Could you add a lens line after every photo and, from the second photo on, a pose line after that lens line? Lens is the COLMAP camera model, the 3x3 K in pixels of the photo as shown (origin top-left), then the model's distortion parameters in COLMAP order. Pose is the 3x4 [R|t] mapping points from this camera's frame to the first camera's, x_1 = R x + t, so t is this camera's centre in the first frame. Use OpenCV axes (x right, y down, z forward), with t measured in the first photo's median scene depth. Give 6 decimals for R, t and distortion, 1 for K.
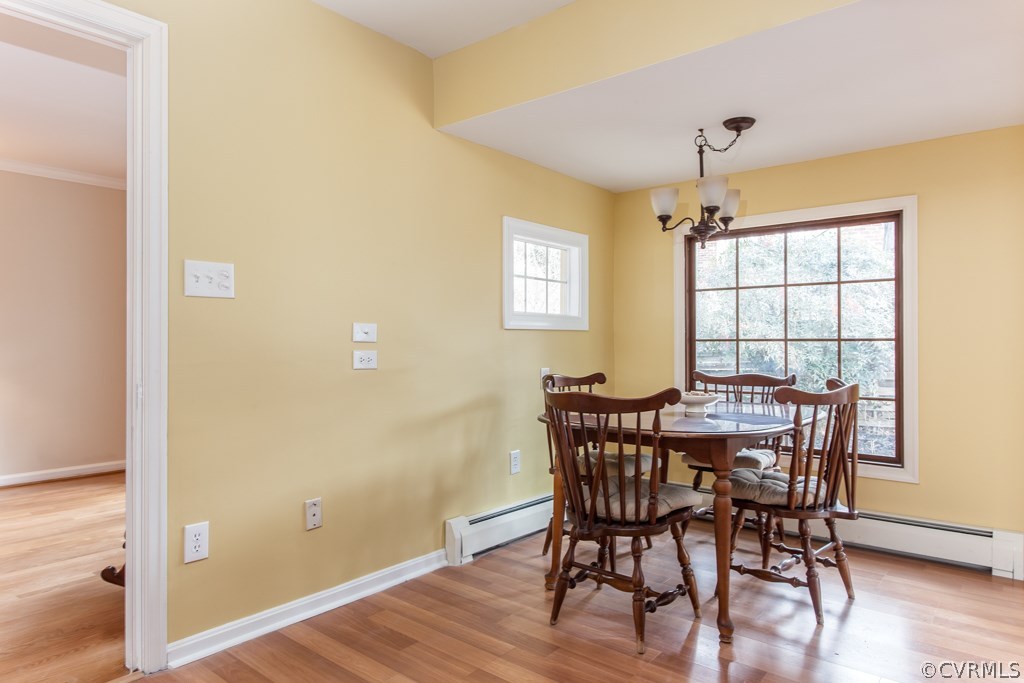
lens RADIAL K [[638.1, 0, 506.8], [0, 638.1, 340.9], [0, 0, 1]] dist [0.012013, -0.024464]
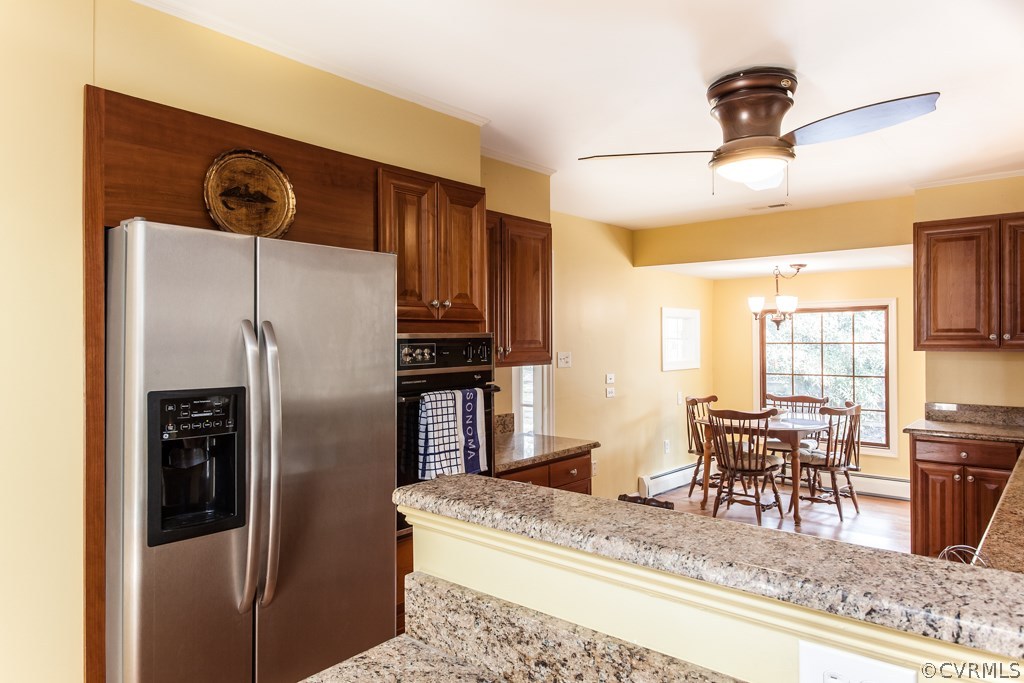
lens RADIAL K [[666.4, 0, 513.9], [0, 666.4, 336.4], [0, 0, 1]] dist [-0.002365, -0.002942]
pose [[0.999930, -0.002356, -0.011554, -0.477092], [0.002298, 0.999985, -0.005012, -0.129508], [0.011565, 0.004985, 0.999921, -1.024685]]
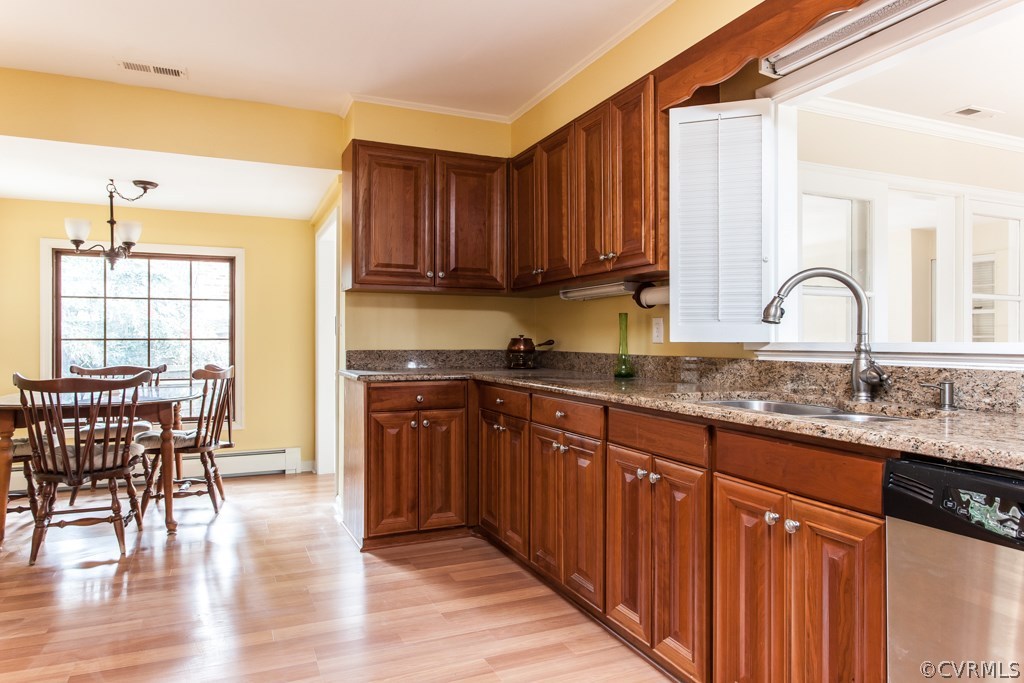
lens RADIAL K [[621.0, 0, 510.4], [0, 621.0, 336.9], [0, 0, 1]] dist [0.025413, 0.000409]
pose [[0.442872, 0.004034, 0.896576, -0.538473], [-0.002959, 0.999991, -0.003037, -0.006518], [-0.896580, -0.001308, 0.442880, -0.337662]]
